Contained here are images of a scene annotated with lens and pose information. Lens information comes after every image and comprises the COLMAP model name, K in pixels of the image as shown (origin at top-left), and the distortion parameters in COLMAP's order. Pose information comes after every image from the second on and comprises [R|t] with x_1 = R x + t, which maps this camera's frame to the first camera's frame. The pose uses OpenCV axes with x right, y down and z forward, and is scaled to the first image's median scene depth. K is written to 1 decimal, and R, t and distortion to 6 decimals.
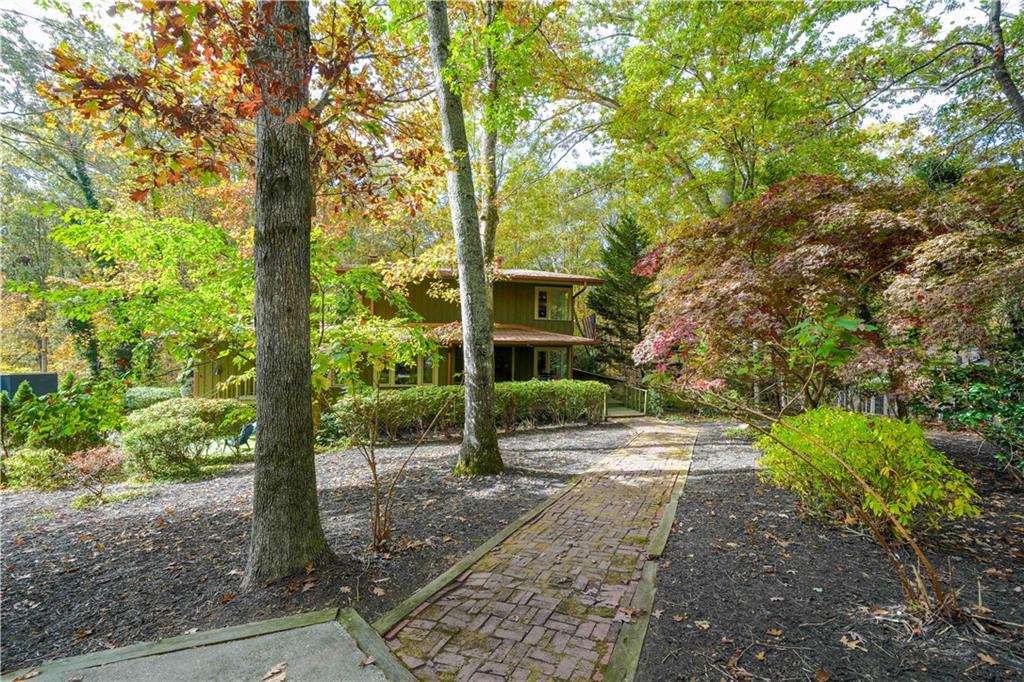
lens RADIAL K [[439.5, 0, 512.0], [0, 439.5, 341.0], [0, 0, 1]] dist [0.000683, 0.000065]
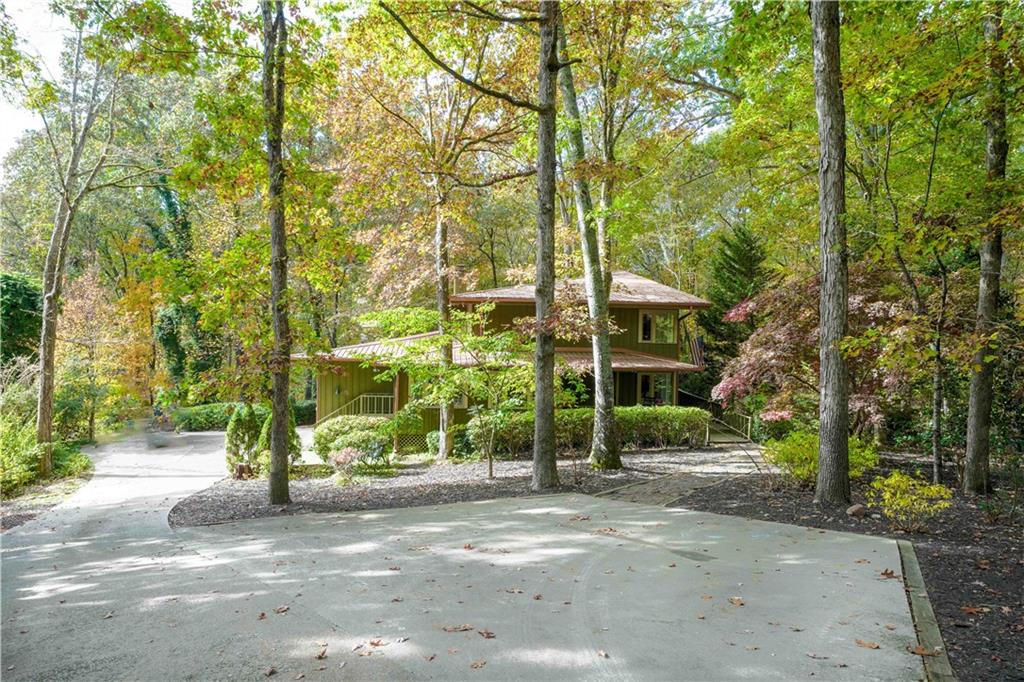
lens RADIAL K [[680.9, 0, 512.0], [0, 680.9, 341.0], [0, 0, 1]] dist [0.043617, -0.000109]
pose [[0.992492, 0.007222, -0.122100, -0.055287], [-0.005854, 0.999916, 0.011562, -0.088237], [0.122173, -0.010761, 0.992450, -0.707682]]
